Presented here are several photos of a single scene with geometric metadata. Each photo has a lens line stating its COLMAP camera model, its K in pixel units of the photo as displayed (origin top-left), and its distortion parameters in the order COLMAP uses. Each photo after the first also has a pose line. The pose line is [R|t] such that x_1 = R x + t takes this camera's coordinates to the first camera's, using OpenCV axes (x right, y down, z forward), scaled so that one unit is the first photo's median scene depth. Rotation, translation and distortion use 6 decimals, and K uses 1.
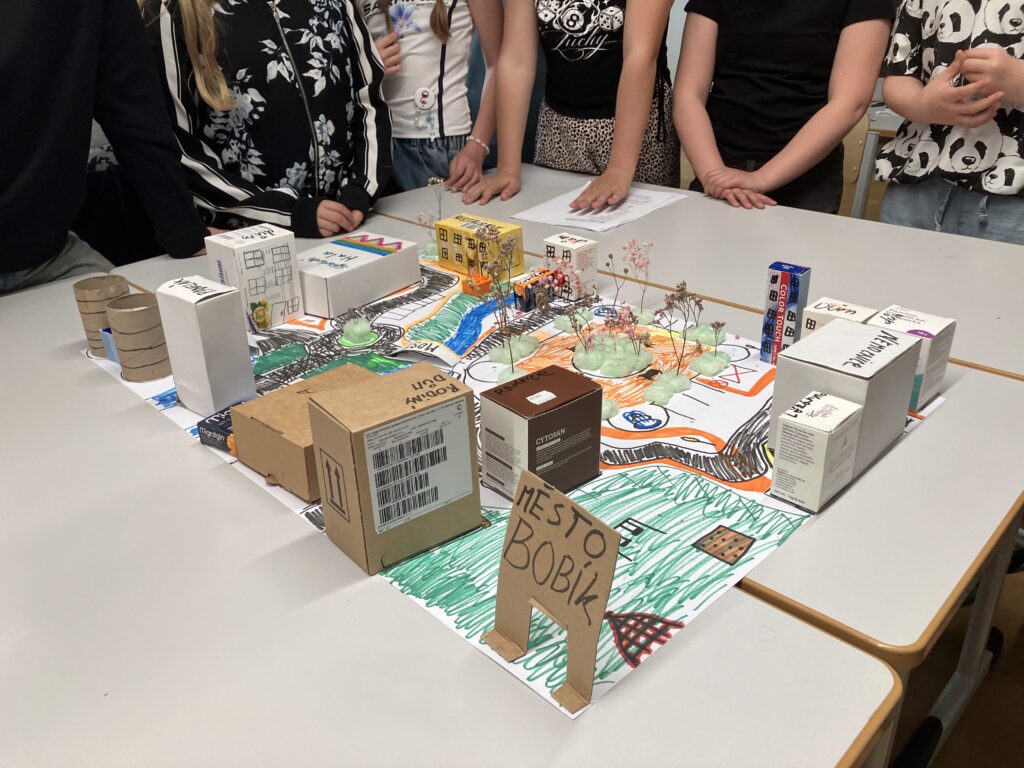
lens RADIAL K [[845.9, 0, 466.9], [0, 845.9, 383.1], [0, 0, 1]] dist [-0.004181, -0.001407]
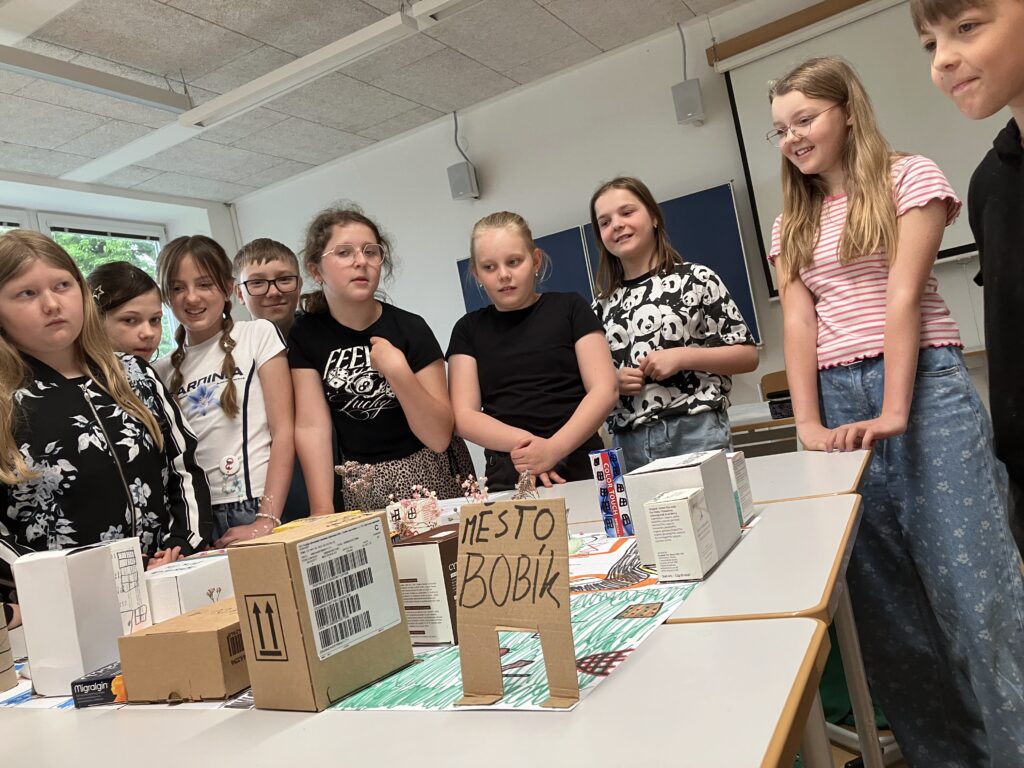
lens RADIAL K [[851.1, 0, 510.2], [0, 851.1, 387.7], [0, 0, 1]] dist [-0.004034, 0.042989]
pose [[0.936588, -0.115049, 0.331008, -0.169920], [0.264048, 0.852705, -0.450748, 0.369514], [-0.230394, 0.509567, 0.829012, -0.017326]]
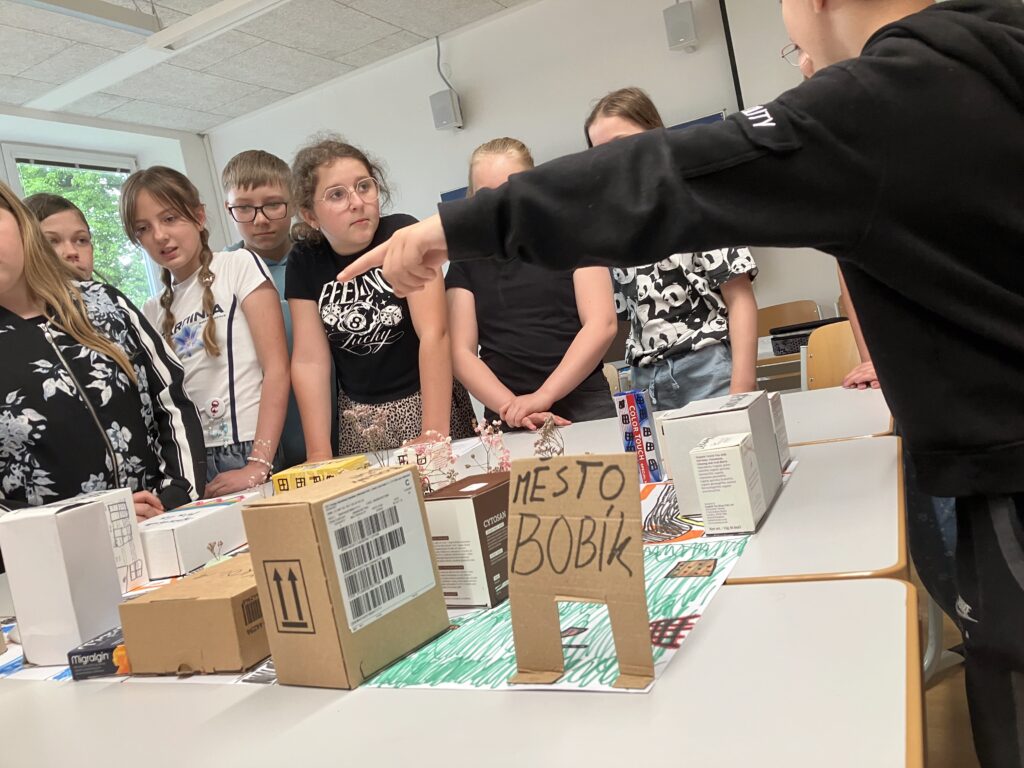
lens RADIAL K [[842.9, 0, 512.0], [0, 842.9, 384.0], [0, 0, 1]] dist [0.051125, -0.061072]
pose [[0.926710, -0.144535, 0.346870, -0.196411], [0.280433, 0.880433, -0.382353, 0.300175], [-0.250132, 0.451604, 0.856439, 0.088526]]
